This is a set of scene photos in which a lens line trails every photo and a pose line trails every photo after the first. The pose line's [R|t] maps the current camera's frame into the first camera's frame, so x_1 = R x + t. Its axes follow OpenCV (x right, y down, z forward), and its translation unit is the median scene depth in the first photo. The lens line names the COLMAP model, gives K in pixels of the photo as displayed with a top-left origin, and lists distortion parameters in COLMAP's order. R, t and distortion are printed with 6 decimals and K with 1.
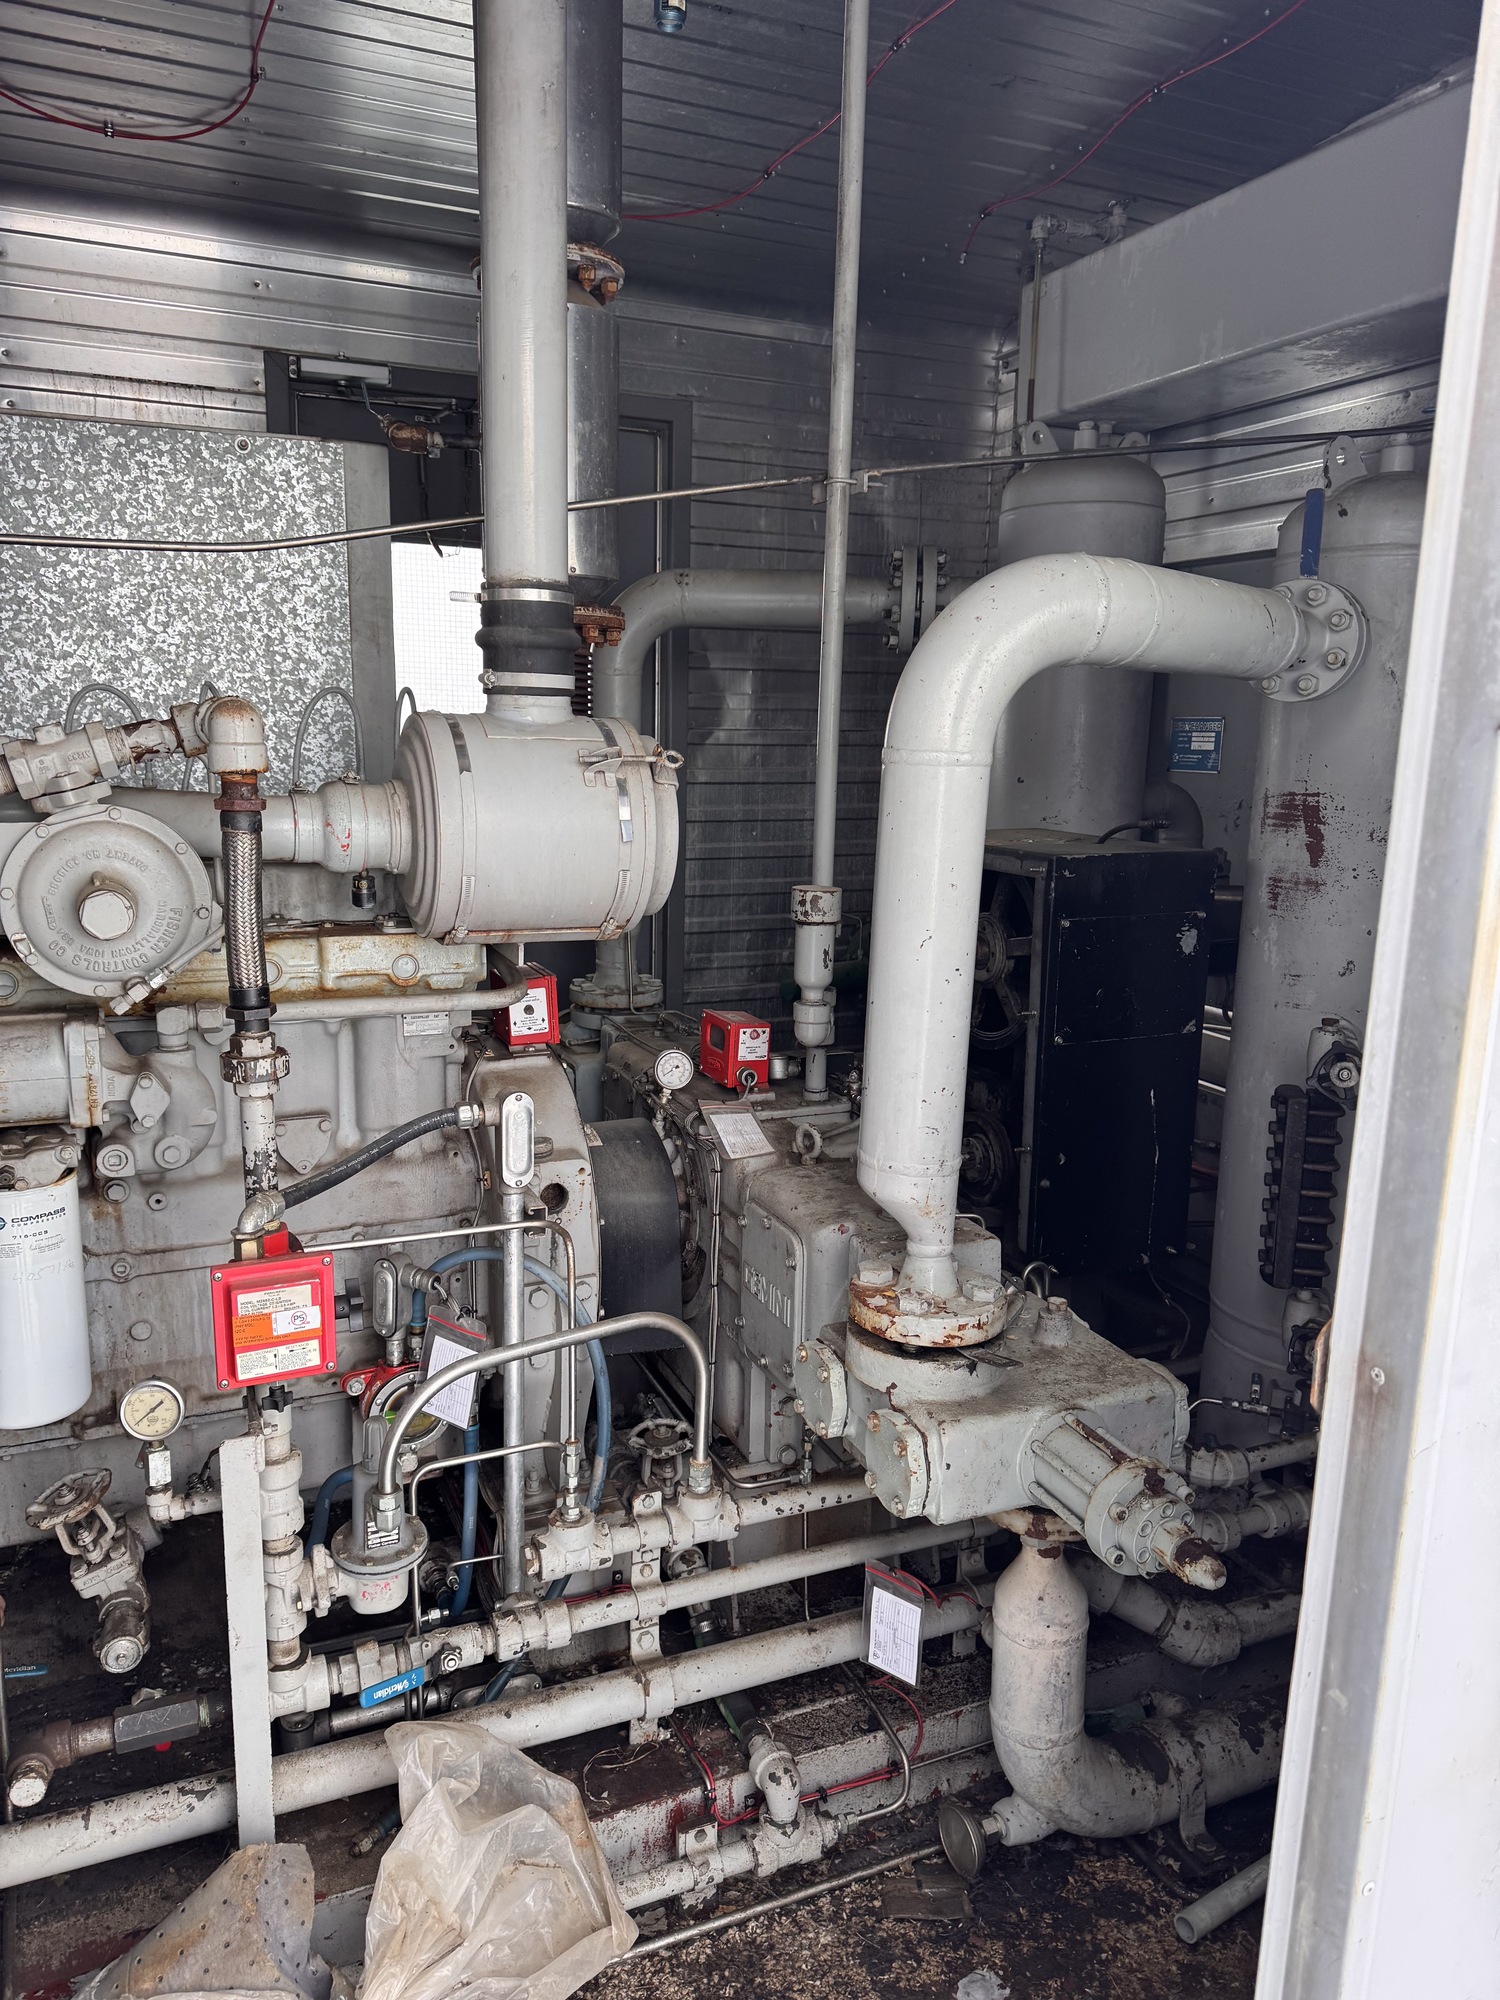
lens RADIAL K [[1414.8, 0, 767.0], [0, 1414.8, 990.3], [0, 0, 1]] dist [0.057433, -0.064294]
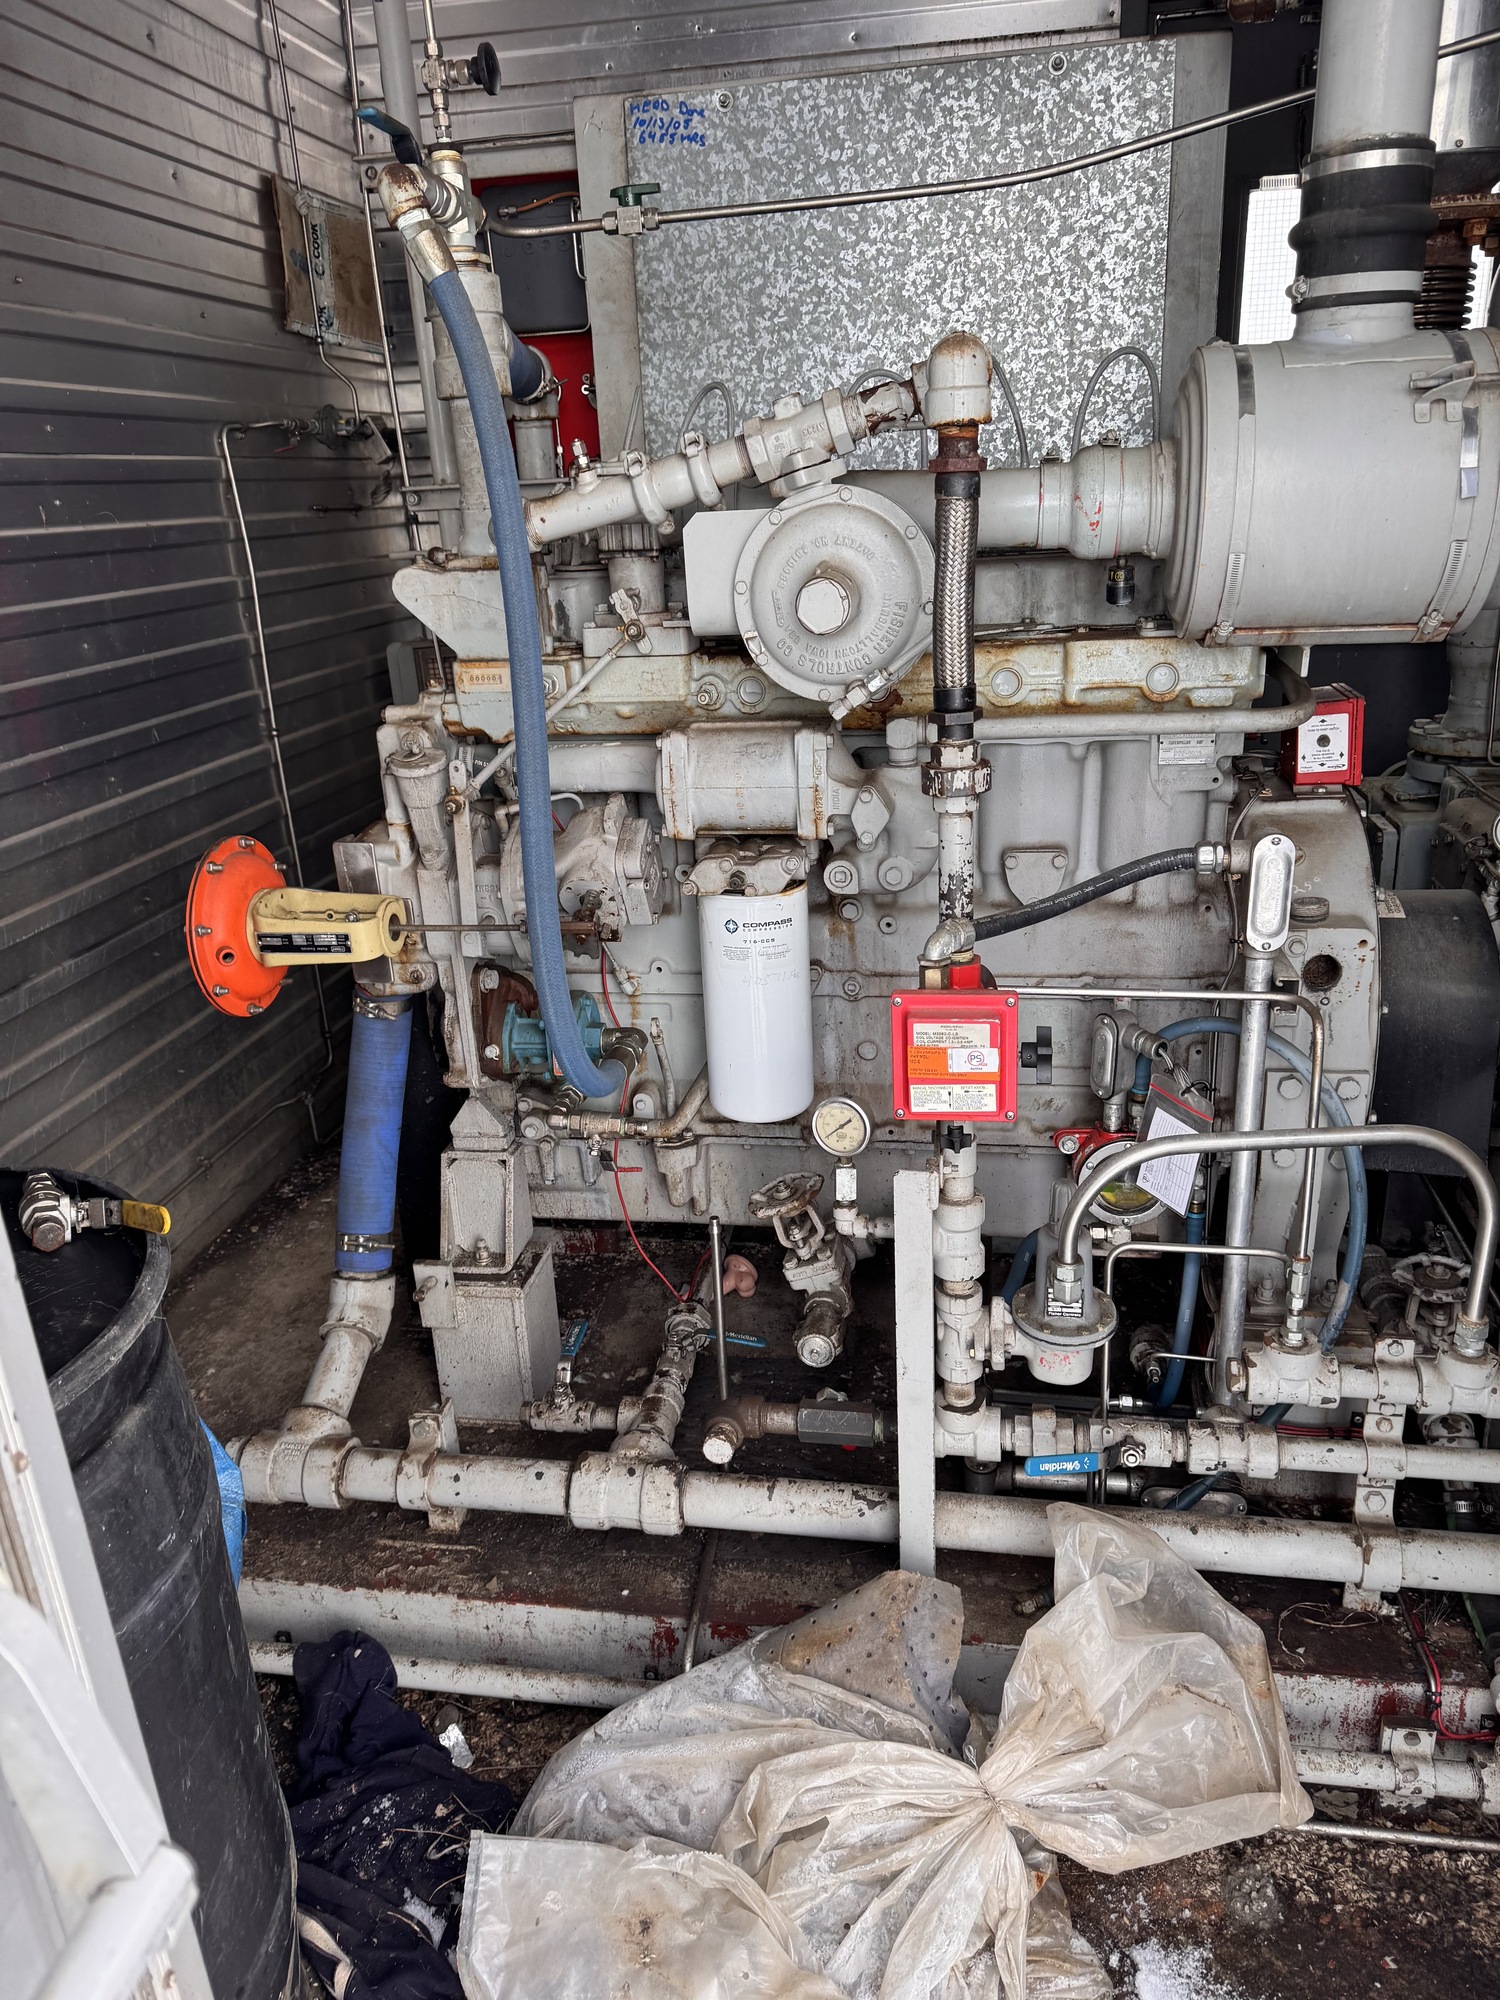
lens RADIAL K [[1414.8, 0, 752.6], [0, 1414.8, 1008.2], [0, 0, 1]] dist [0.057433, -0.064294]
pose [[0.826662, 0.133137, -0.546722, 0.035242], [-0.036759, 0.982308, 0.183630, 0.031082], [0.561498, -0.131703, 0.816930, 0.153951]]
